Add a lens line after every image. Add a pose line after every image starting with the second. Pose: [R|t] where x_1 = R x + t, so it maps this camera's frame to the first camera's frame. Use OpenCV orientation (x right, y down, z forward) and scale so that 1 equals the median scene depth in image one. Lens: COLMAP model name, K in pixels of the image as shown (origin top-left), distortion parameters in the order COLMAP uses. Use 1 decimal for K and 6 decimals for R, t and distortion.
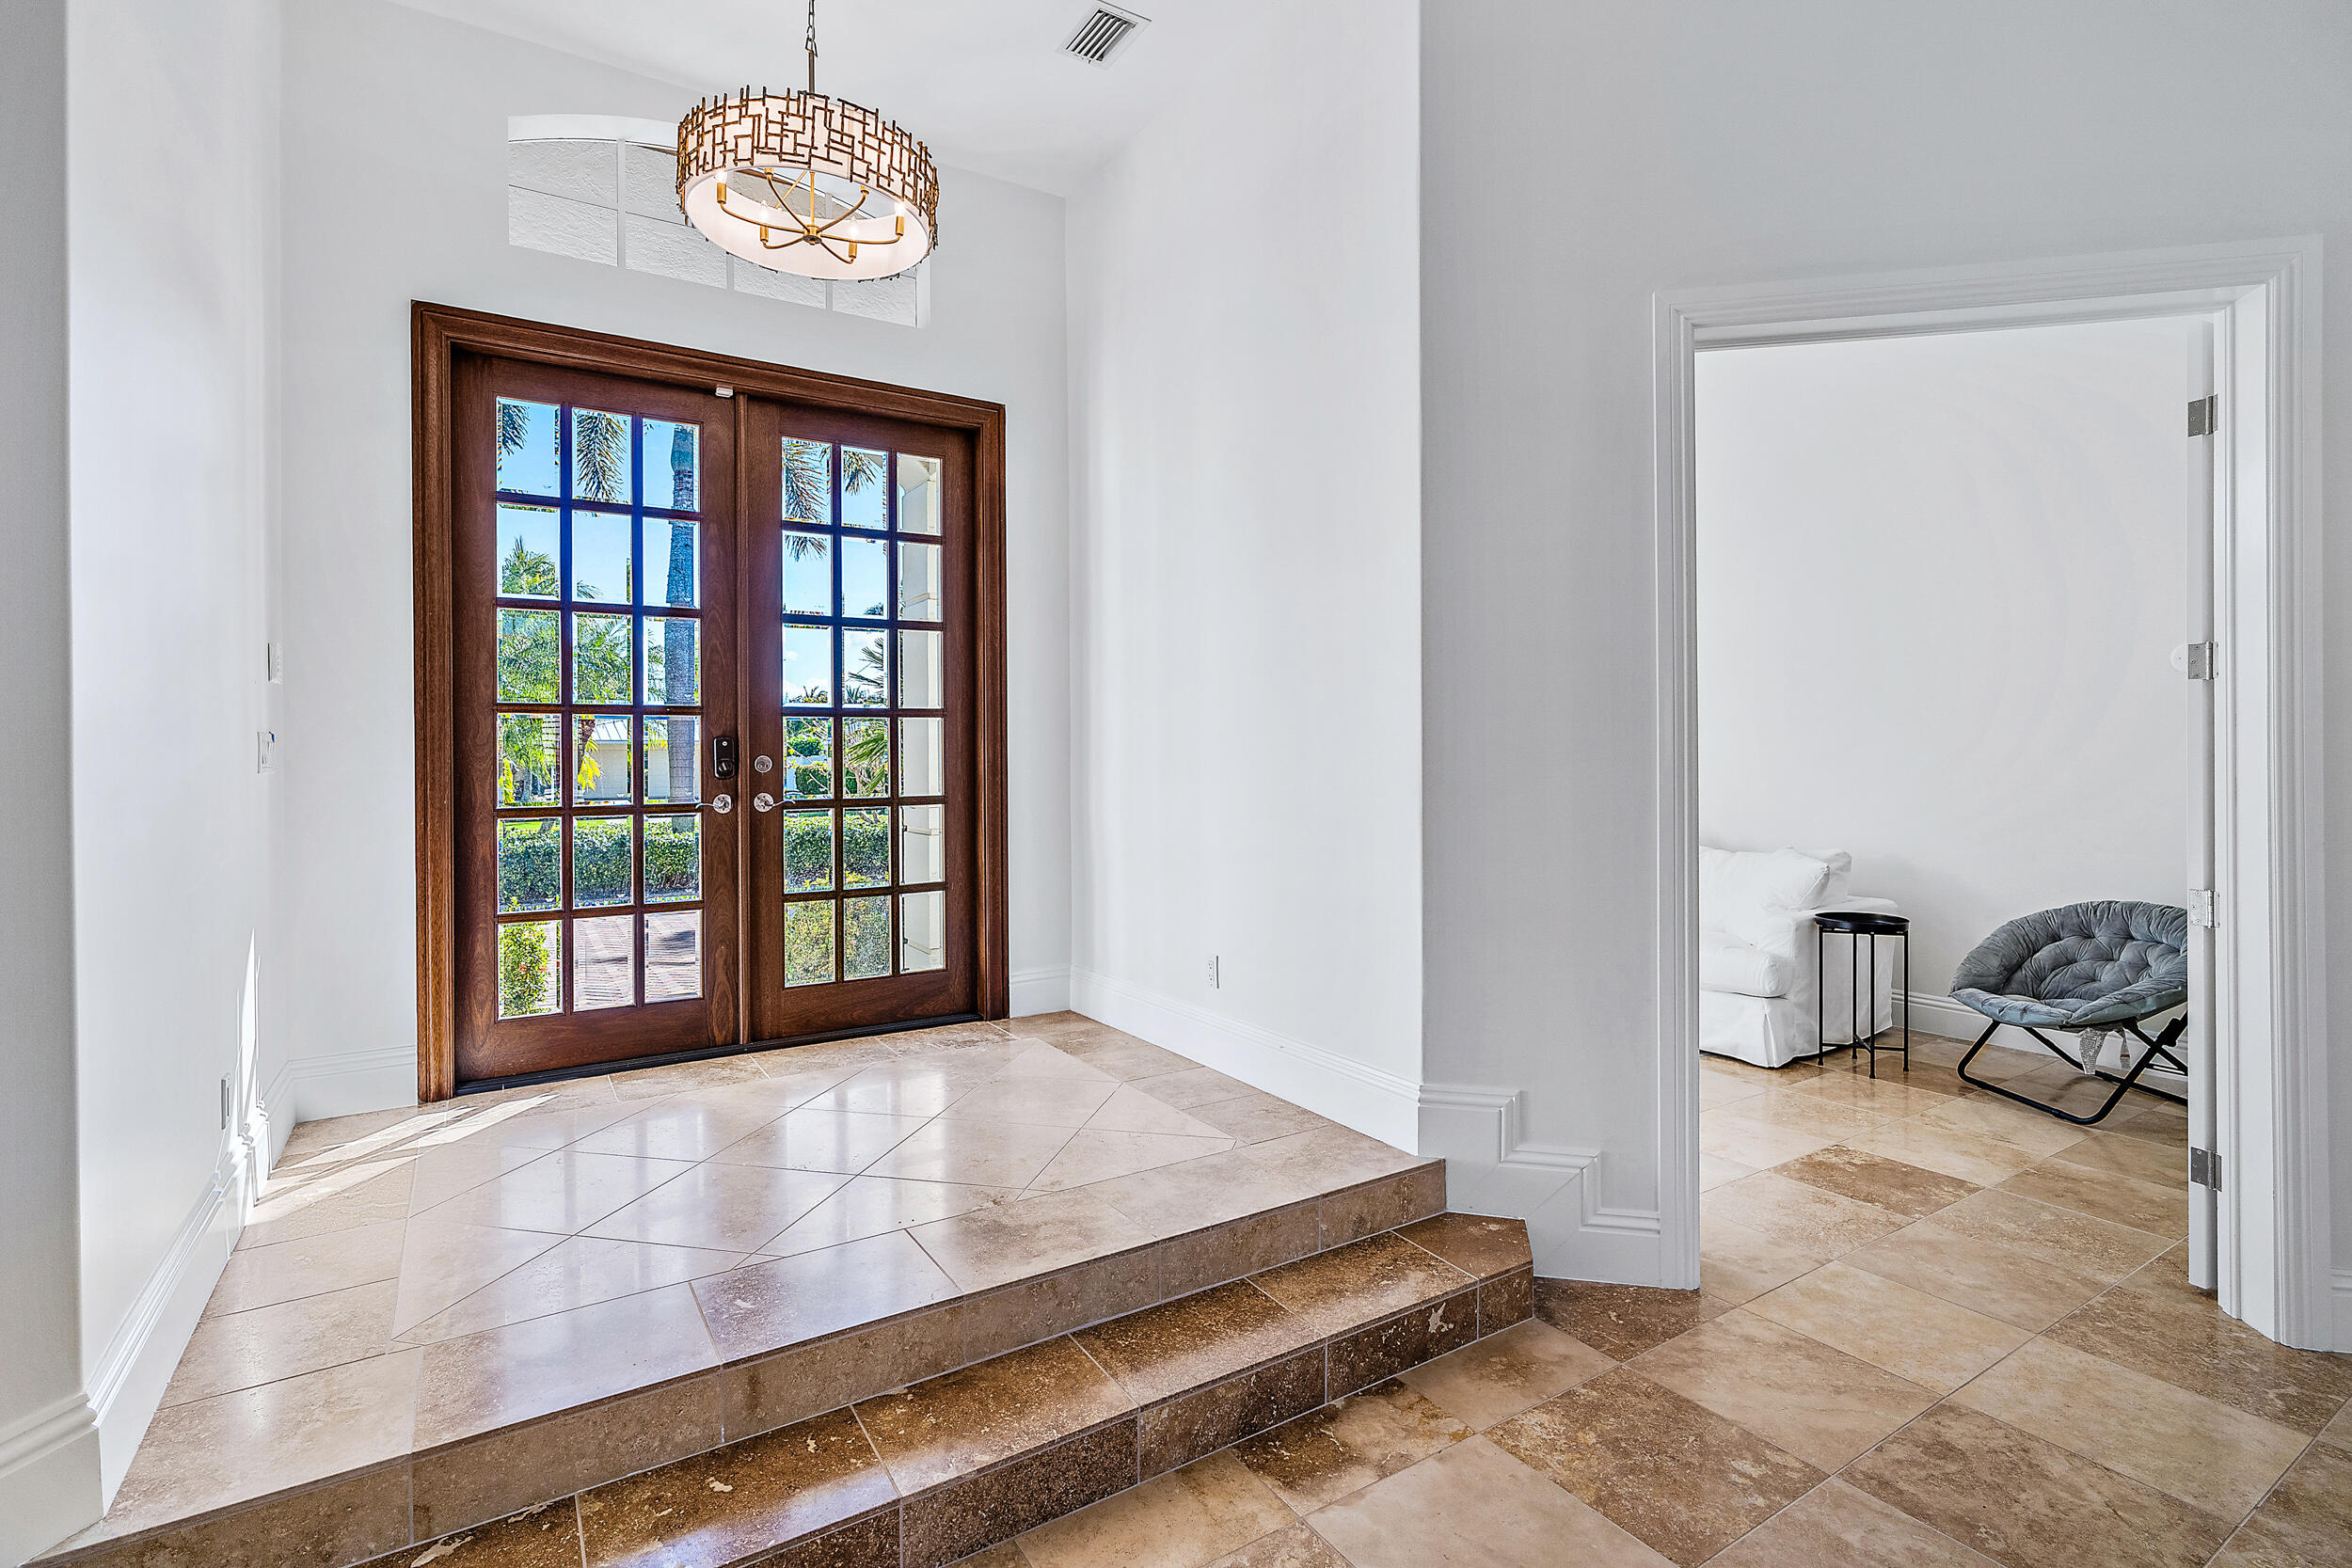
lens RADIAL K [[1080.9, 0, 1170.4], [0, 1080.9, 763.8], [0, 0, 1]] dist [-0.005628, 0.002265]
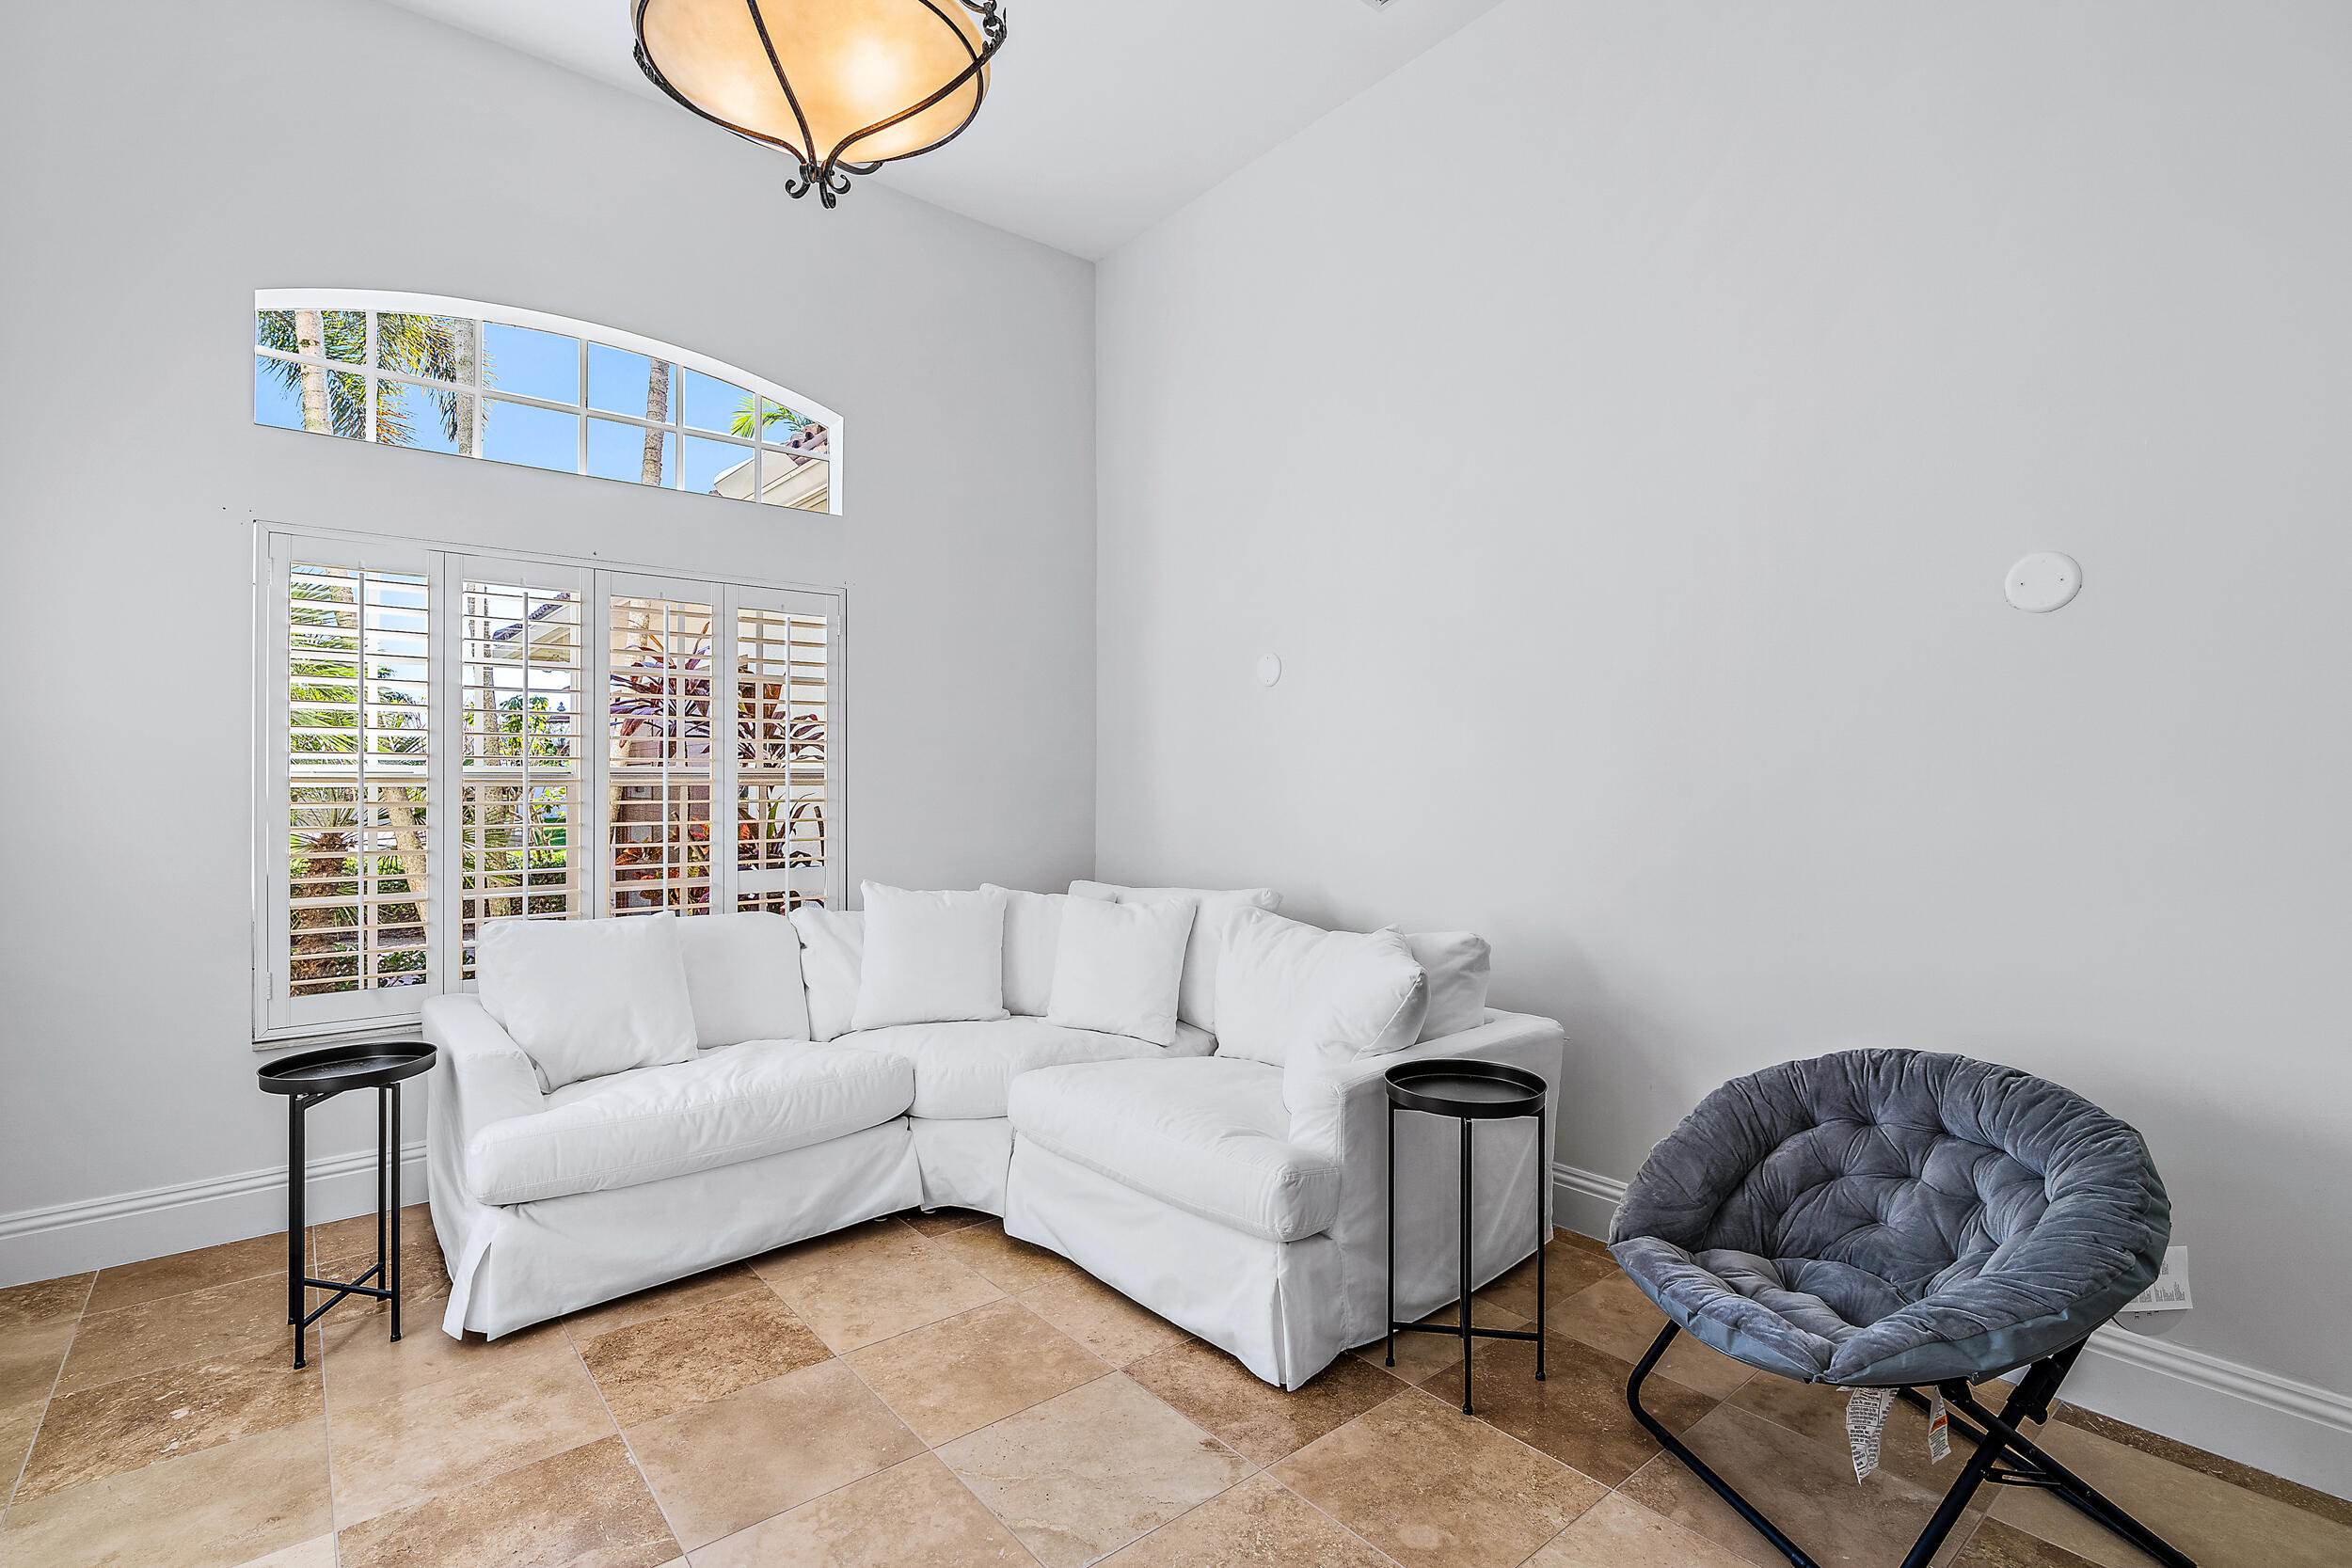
lens RADIAL K [[1080.9, 0, 1178.2], [0, 1080.9, 792.3], [0, 0, 1]] dist [-0.005628, 0.002265]
pose [[0.989571, 0.008652, 0.143787, 0.453446], [-0.008779, 0.999961, 0.000244, 0.008141], [-0.143779, -0.001504, 0.989609, 0.538891]]
